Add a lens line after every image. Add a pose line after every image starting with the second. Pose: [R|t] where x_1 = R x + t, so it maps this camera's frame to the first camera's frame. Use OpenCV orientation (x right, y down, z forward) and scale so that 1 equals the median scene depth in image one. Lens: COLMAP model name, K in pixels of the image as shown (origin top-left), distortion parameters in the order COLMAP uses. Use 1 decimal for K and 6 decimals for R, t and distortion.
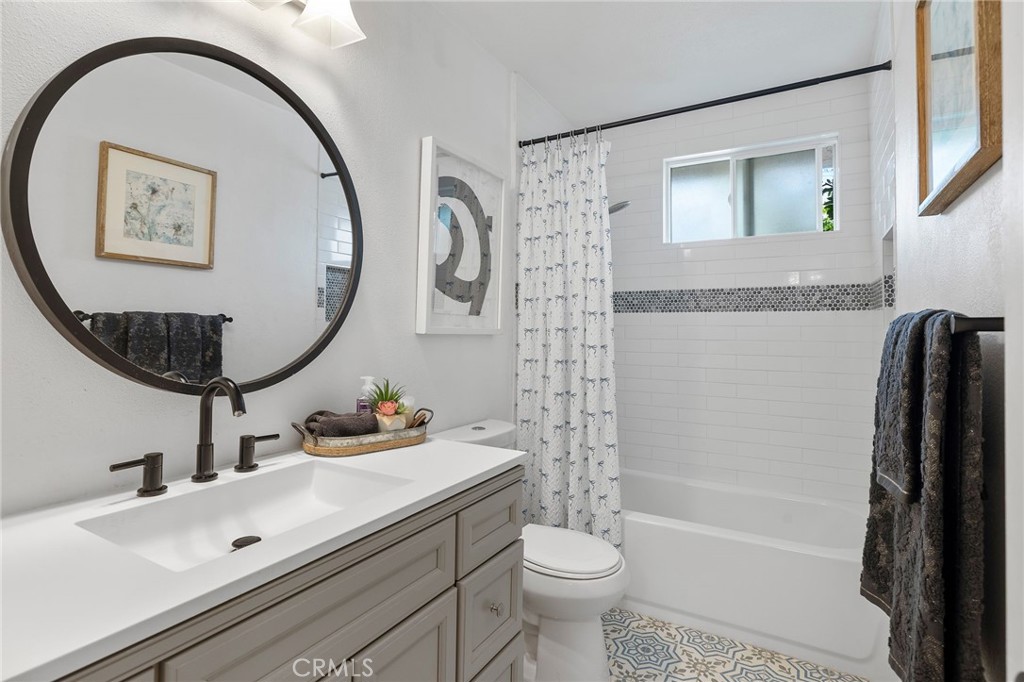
lens RADIAL K [[507.5, 0, 512.8], [0, 507.5, 314.7], [0, 0, 1]] dist [0.000451, -0.000272]
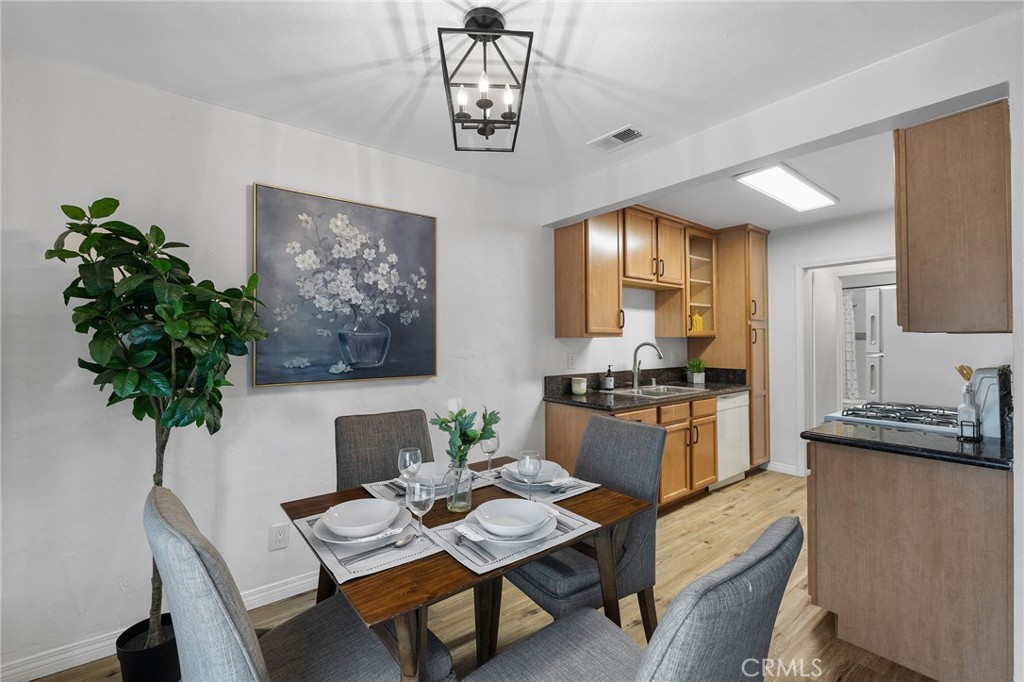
lens RADIAL K [[429.5, 0, 507.4], [0, 429.5, 335.8], [0, 0, 1]] dist [0.000316, -0.000078]
pose [[0.926924, -0.016222, -0.374899, -0.916430], [0.024572, 0.999545, 0.017503, -0.155855], [0.374445, -0.025436, 0.926900, -2.642374]]
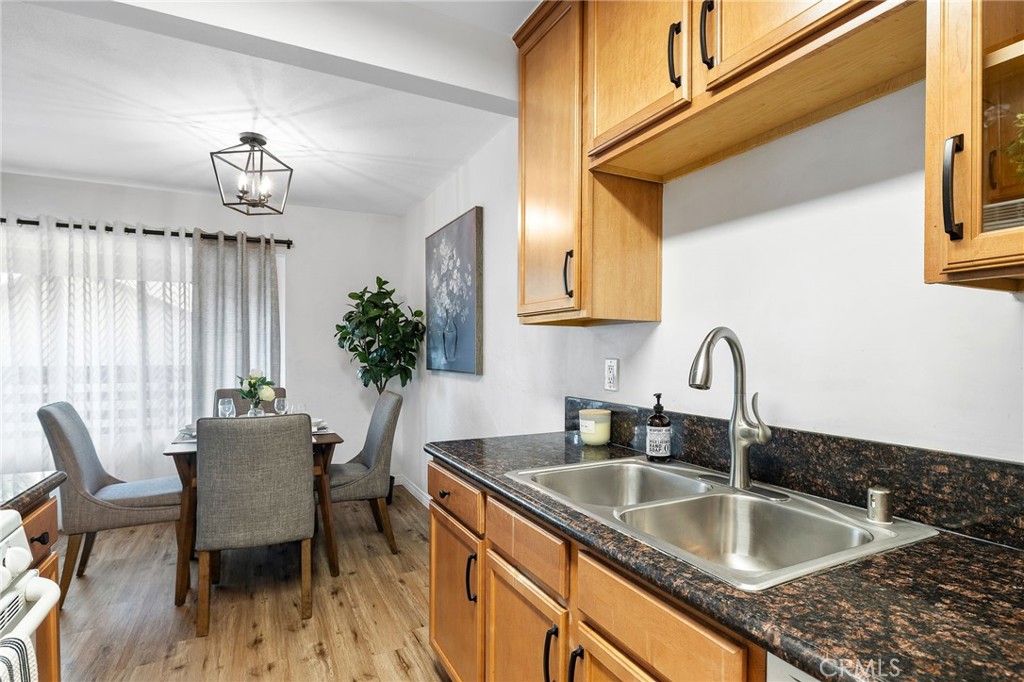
lens RADIAL K [[524.7, 0, 515.3], [0, 524.7, 362.6], [0, 0, 1]] dist [-0.000217, -0.000150]
pose [[-0.546067, 0.006791, -0.837714, -0.435194], [0.020293, 0.999781, -0.005124, -0.048000], [0.837496, -0.019798, -0.546085, -0.720781]]
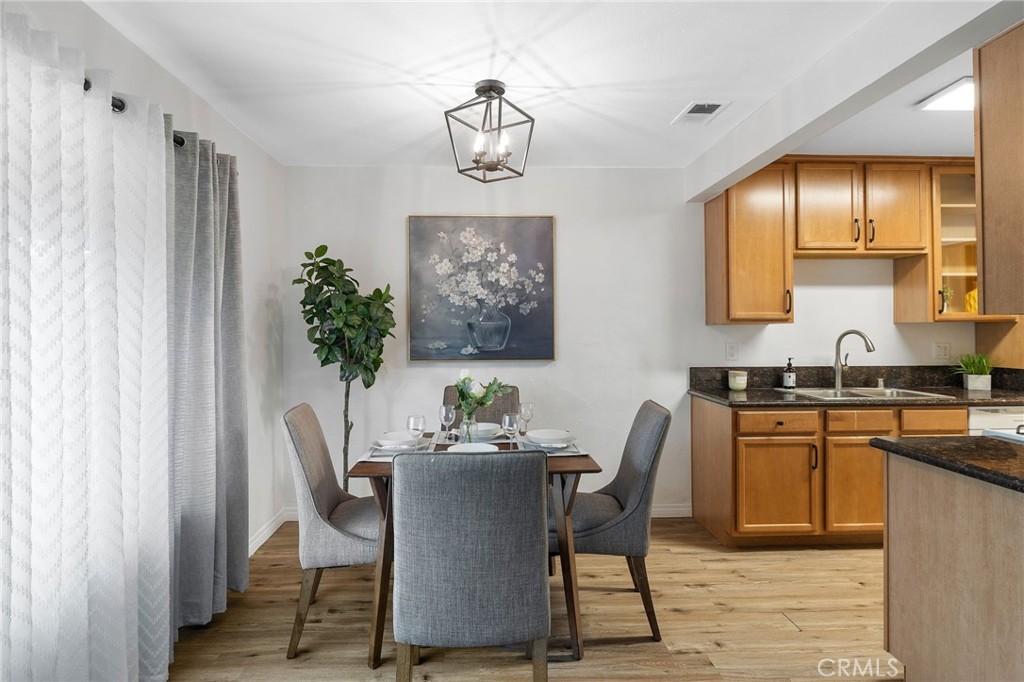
lens RADIAL K [[528.5, 0, 509.8], [0, 528.5, 327.0], [0, 0, 1]] dist [-0.000573, 0.000367]
pose [[0.536369, -0.016822, -0.843816, -0.244329], [0.039192, 0.999219, 0.004992, -0.143535], [0.843073, -0.035748, 0.536609, -2.587077]]
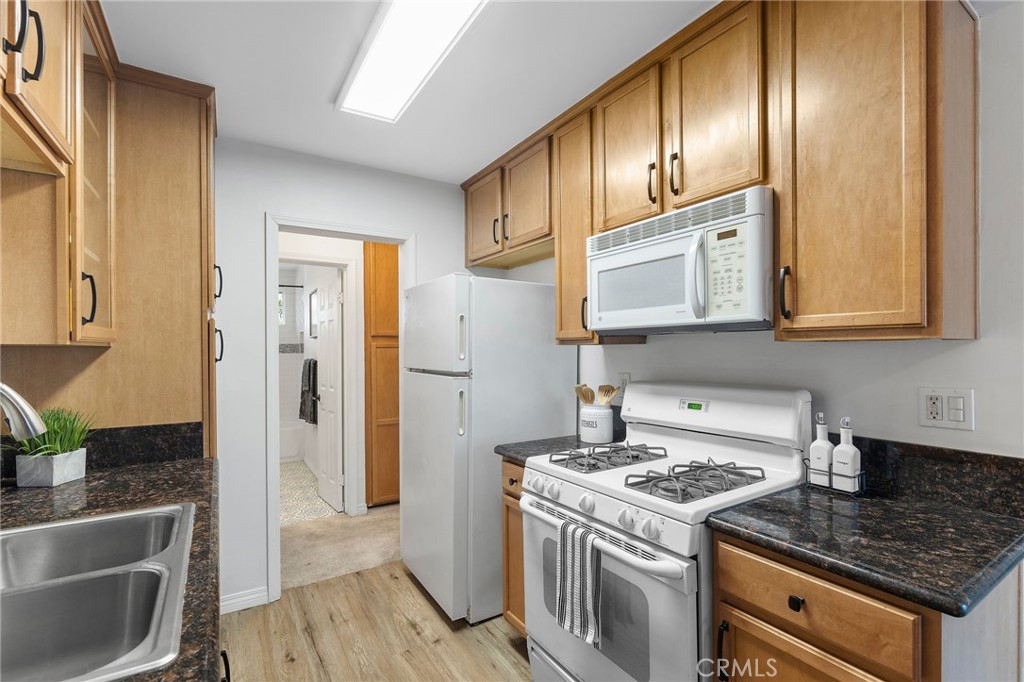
lens RADIAL K [[460.2, 0, 512.4], [0, 460.2, 350.4], [0, 0, 1]] dist [-0.000709, 0.000477]
pose [[0.460235, -0.009581, 0.887745, -1.157617], [-0.021775, 0.999519, 0.022076, -0.117687], [-0.887530, -0.029491, 0.459805, -1.432111]]
